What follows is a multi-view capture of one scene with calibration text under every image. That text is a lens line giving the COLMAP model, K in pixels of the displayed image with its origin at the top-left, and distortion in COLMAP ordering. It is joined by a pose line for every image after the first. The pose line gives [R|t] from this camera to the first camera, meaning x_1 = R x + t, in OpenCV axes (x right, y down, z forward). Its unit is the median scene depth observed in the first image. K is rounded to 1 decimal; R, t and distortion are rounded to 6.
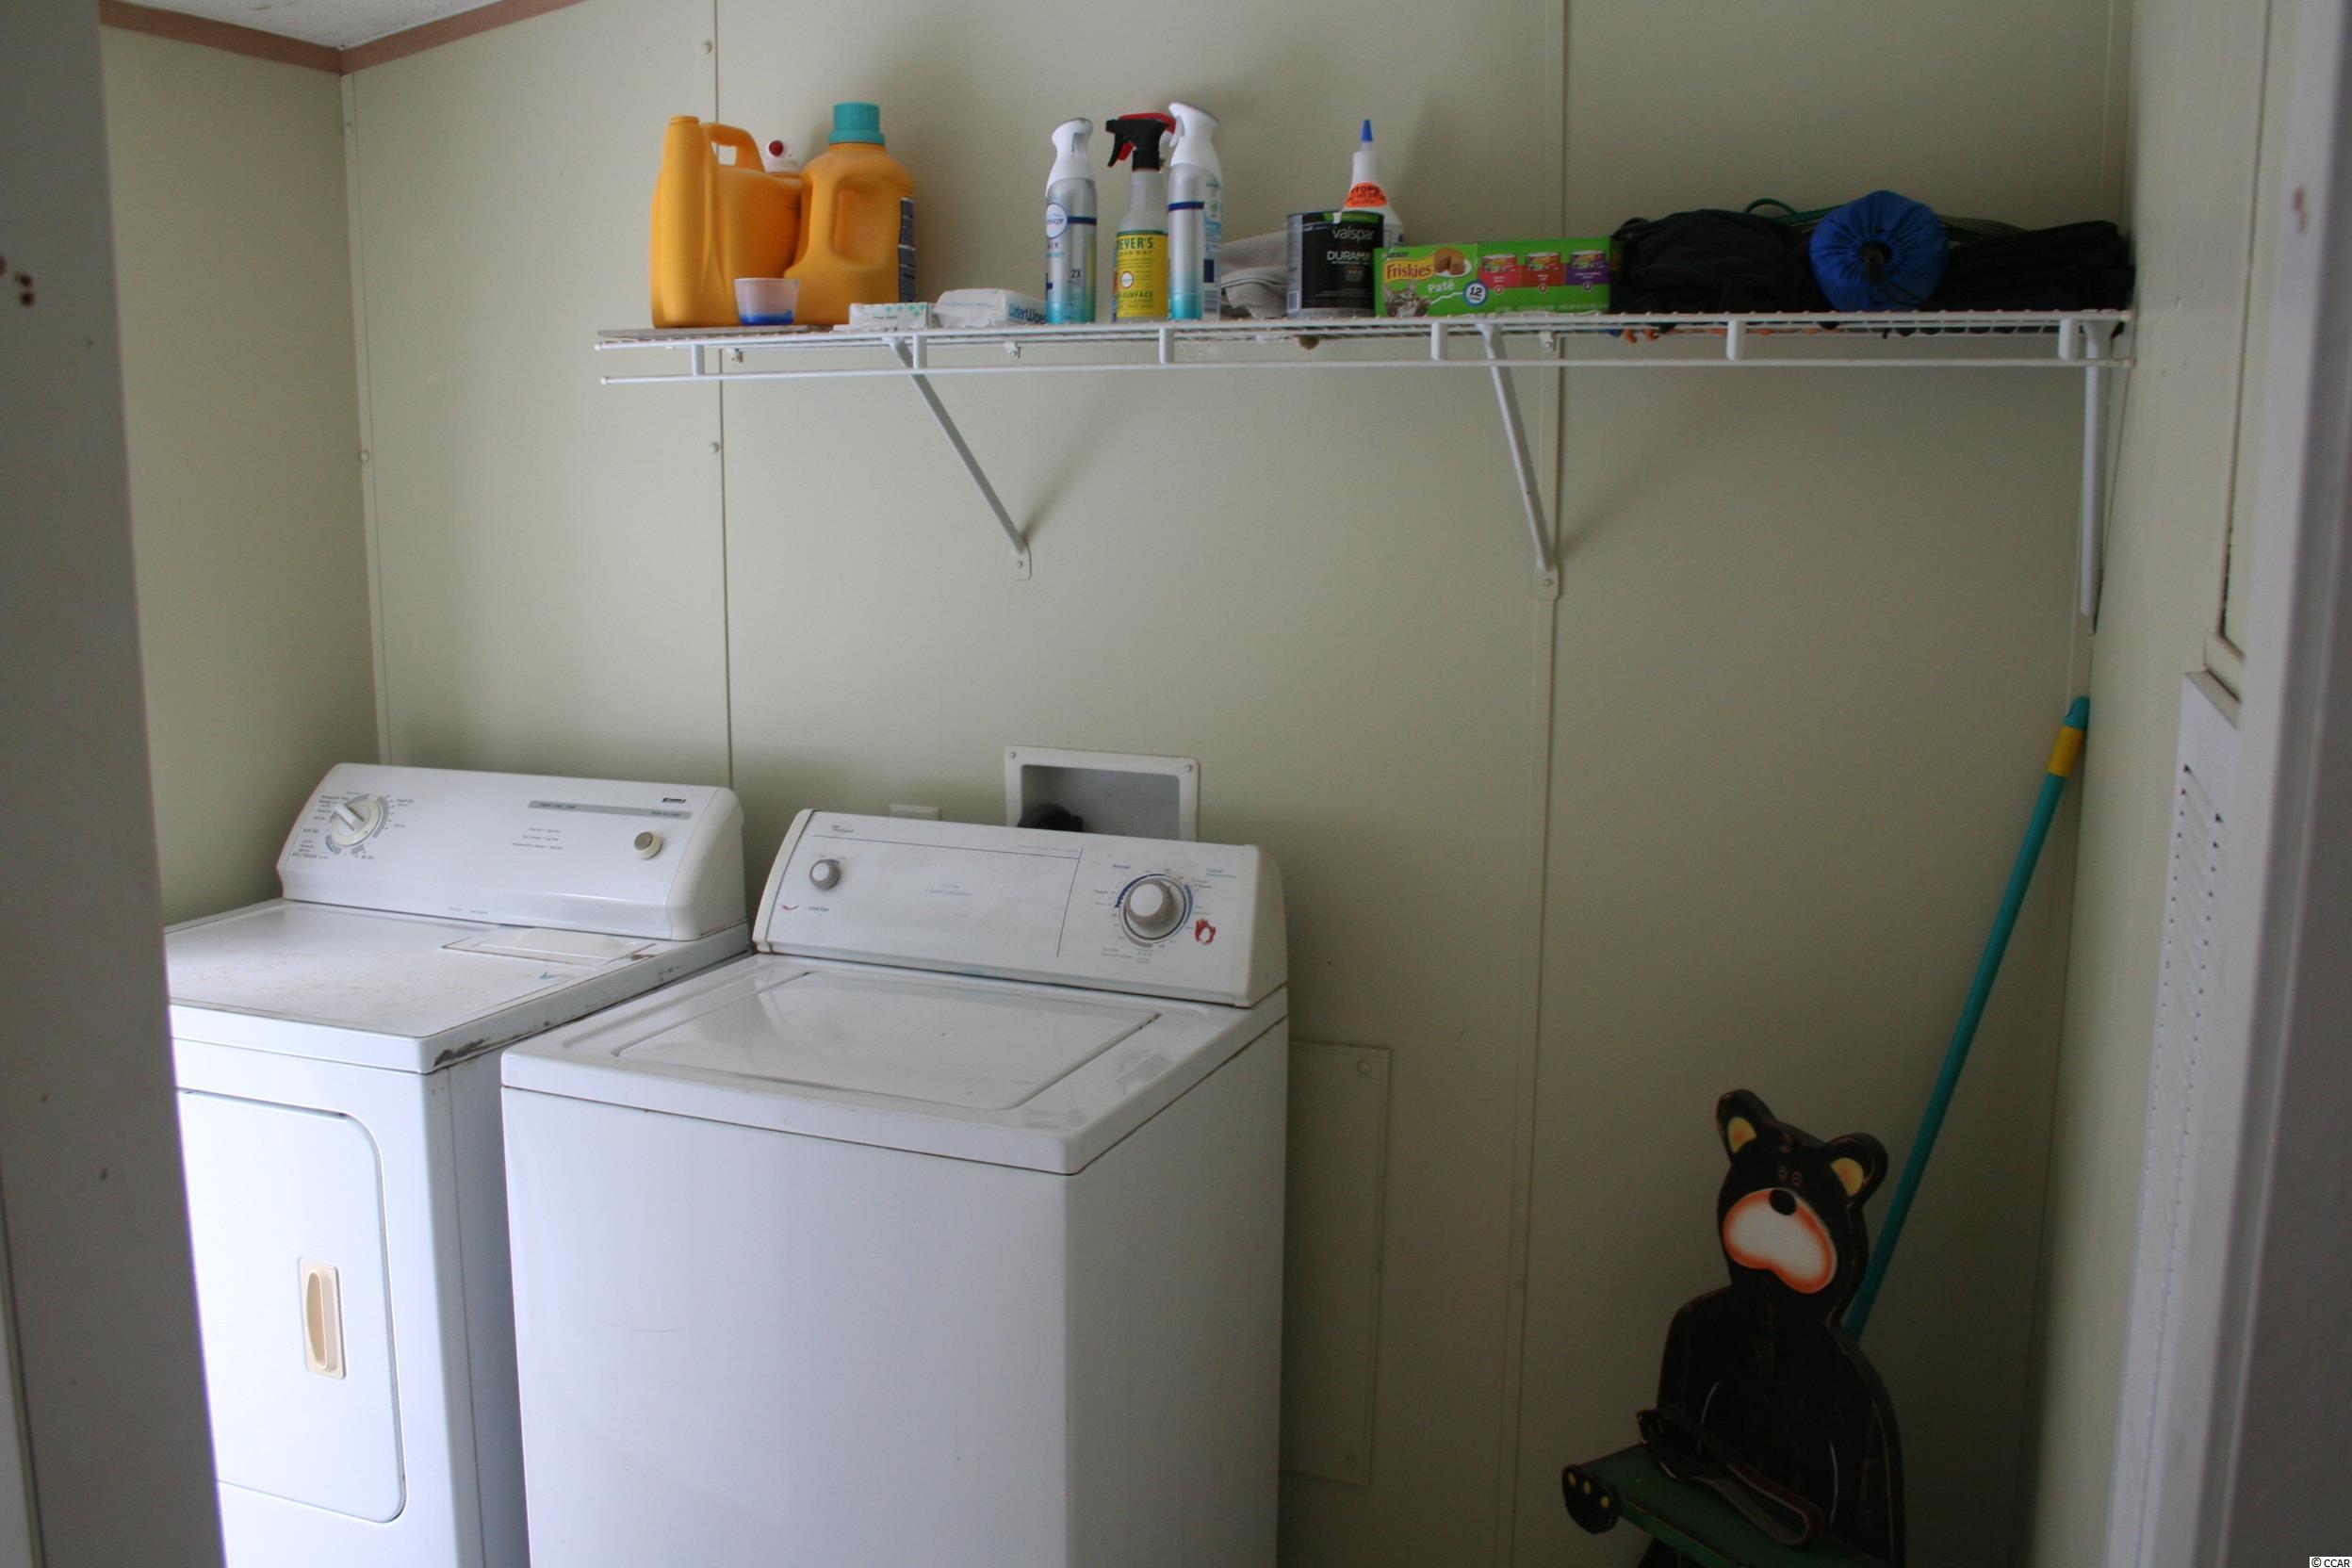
lens RADIAL K [[1956.3, 0, 1176.0], [0, 1956.3, 784.0], [0, 0, 1]] dist [-0.192667, 0.172368]
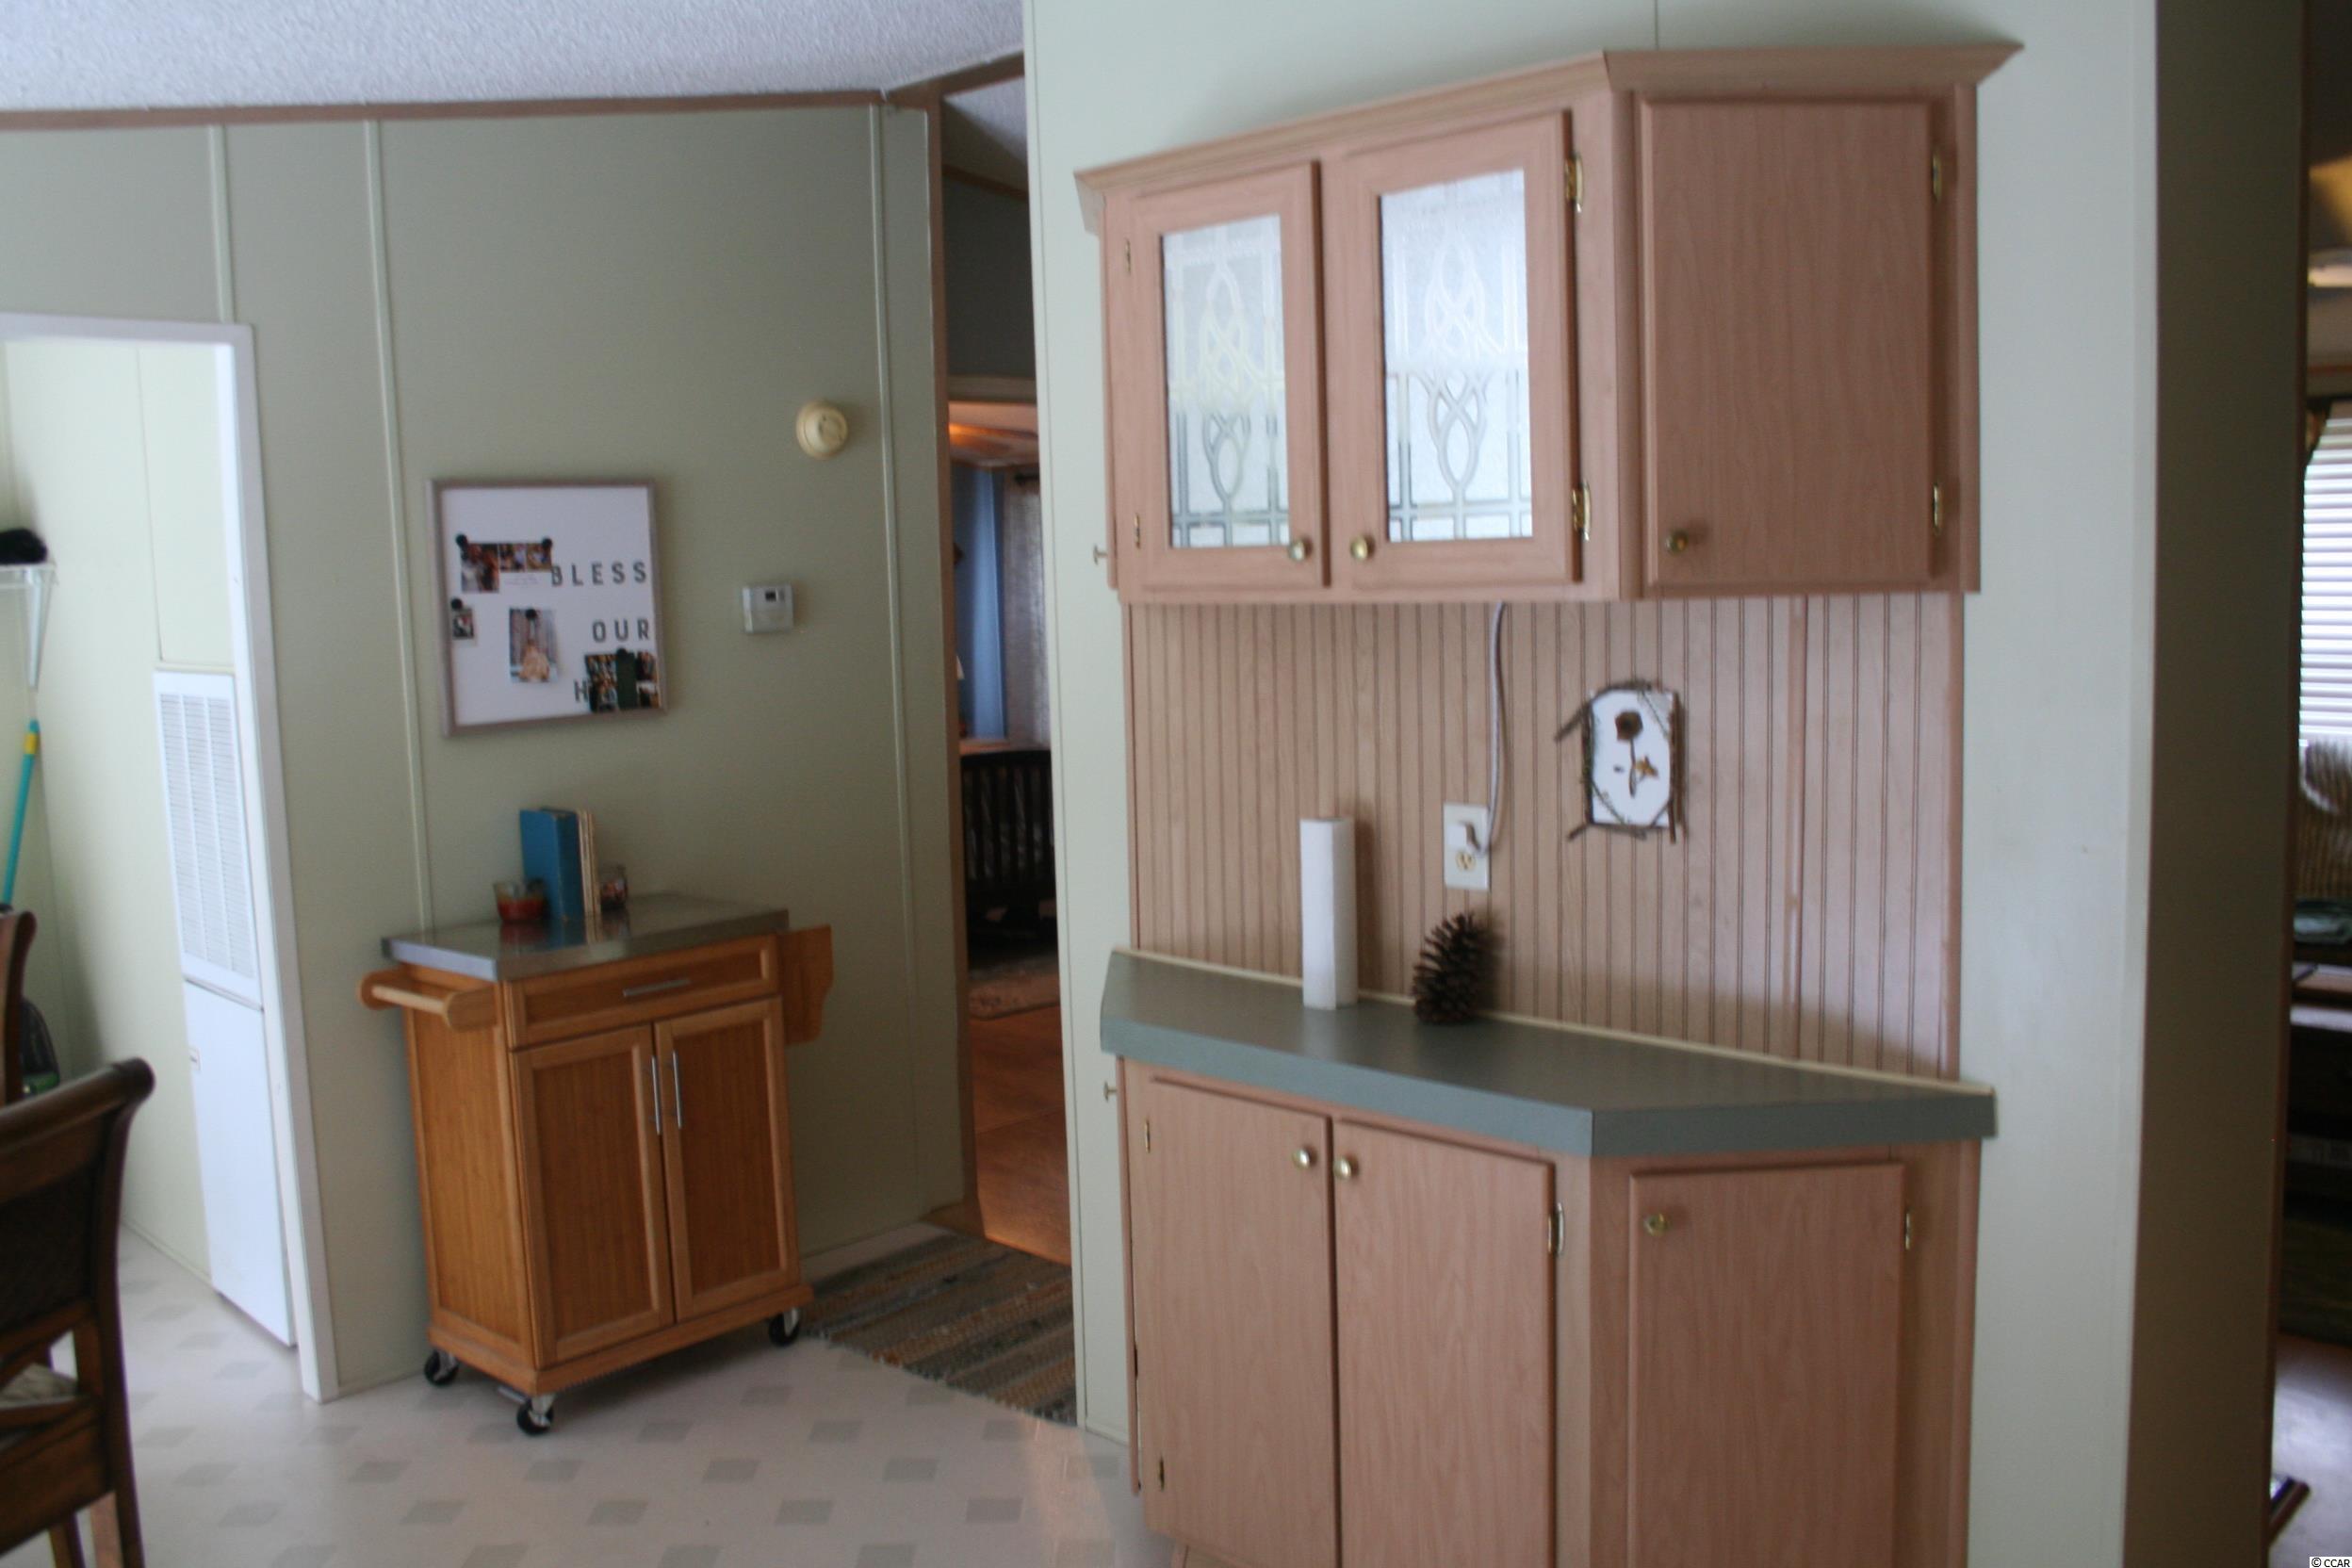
lens RADIAL K [[1956.3, 0, 1176.0], [0, 1956.3, 784.0], [0, 0, 1]] dist [-0.192667, 0.172368]
pose [[0.382377, -0.122798, 0.915810, -1.137292], [0.182760, 0.981600, 0.055312, 0.168125], [-0.905752, 0.146224, 0.397784, -1.236132]]
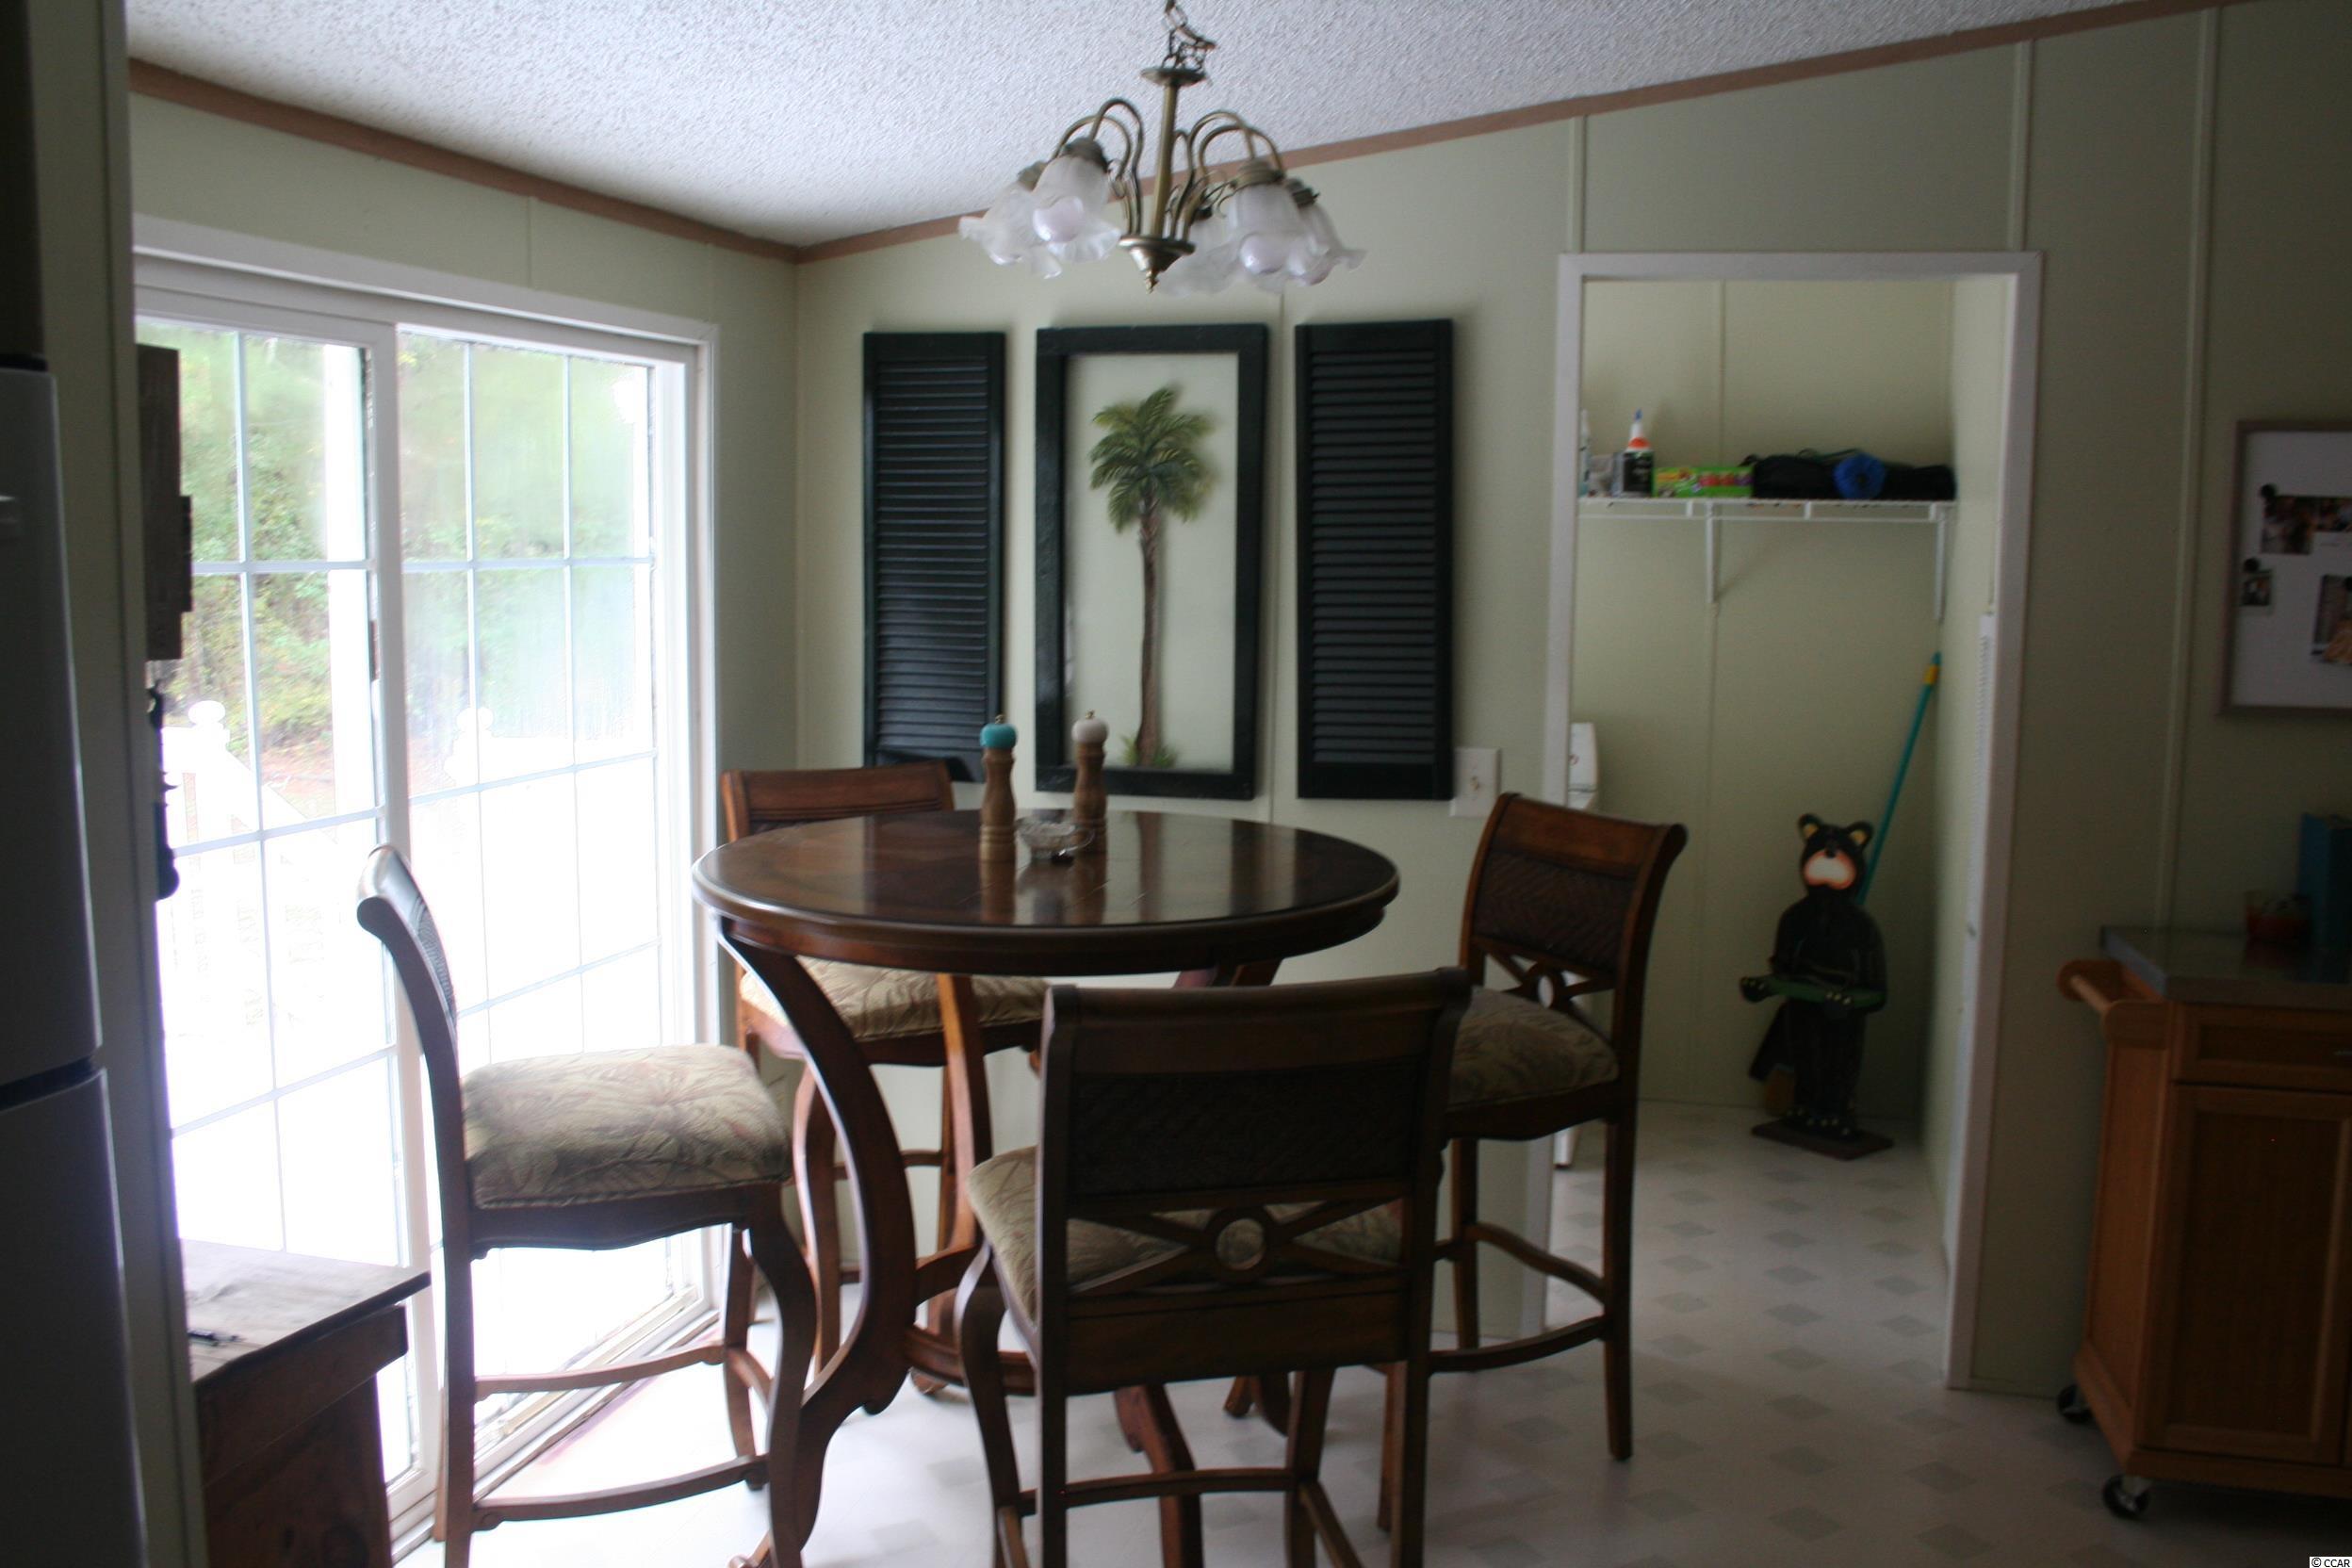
lens RADIAL K [[1956.3, 0, 1176.0], [0, 1956.3, 784.0], [0, 0, 1]] dist [-0.192667, 0.172368]
pose [[0.995111, -0.011179, 0.098132, -0.748758], [0.014539, 0.999330, -0.033589, 0.194178], [-0.097690, 0.034852, 0.994606, -1.356760]]
